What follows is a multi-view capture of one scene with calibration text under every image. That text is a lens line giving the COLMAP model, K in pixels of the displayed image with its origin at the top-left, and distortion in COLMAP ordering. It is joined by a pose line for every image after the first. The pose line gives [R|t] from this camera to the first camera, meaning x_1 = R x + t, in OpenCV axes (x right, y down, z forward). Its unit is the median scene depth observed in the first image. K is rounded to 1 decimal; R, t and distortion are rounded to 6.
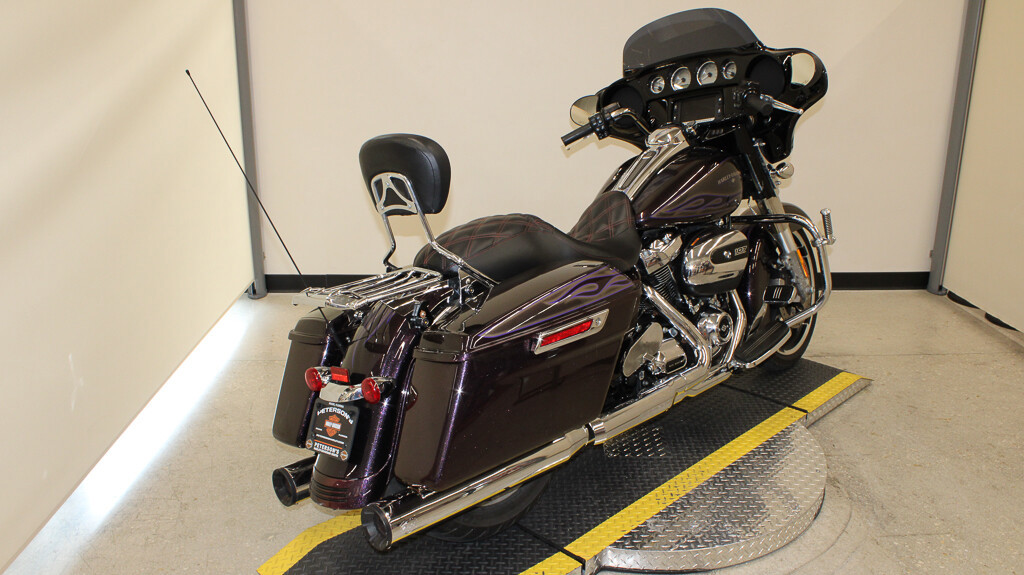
lens RADIAL K [[865.5, 0, 504.5], [0, 865.5, 294.4], [0, 0, 1]] dist [-0.156353, 0.135676]
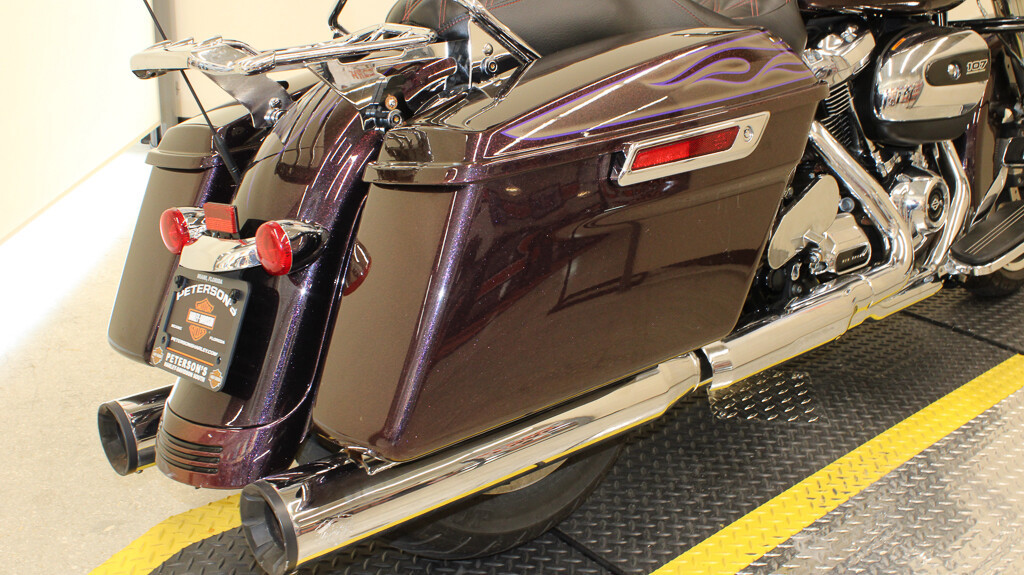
lens RADIAL K [[1124.1, 0, 512.0], [0, 1124.1, 287.5], [0, 0, 1]] dist [-0.113888, 0.201506]
pose [[0.998378, 0.053531, -0.019382, -0.006054], [-0.052077, 0.996255, 0.069026, 0.063198], [0.023004, -0.067905, 0.997427, 0.282149]]
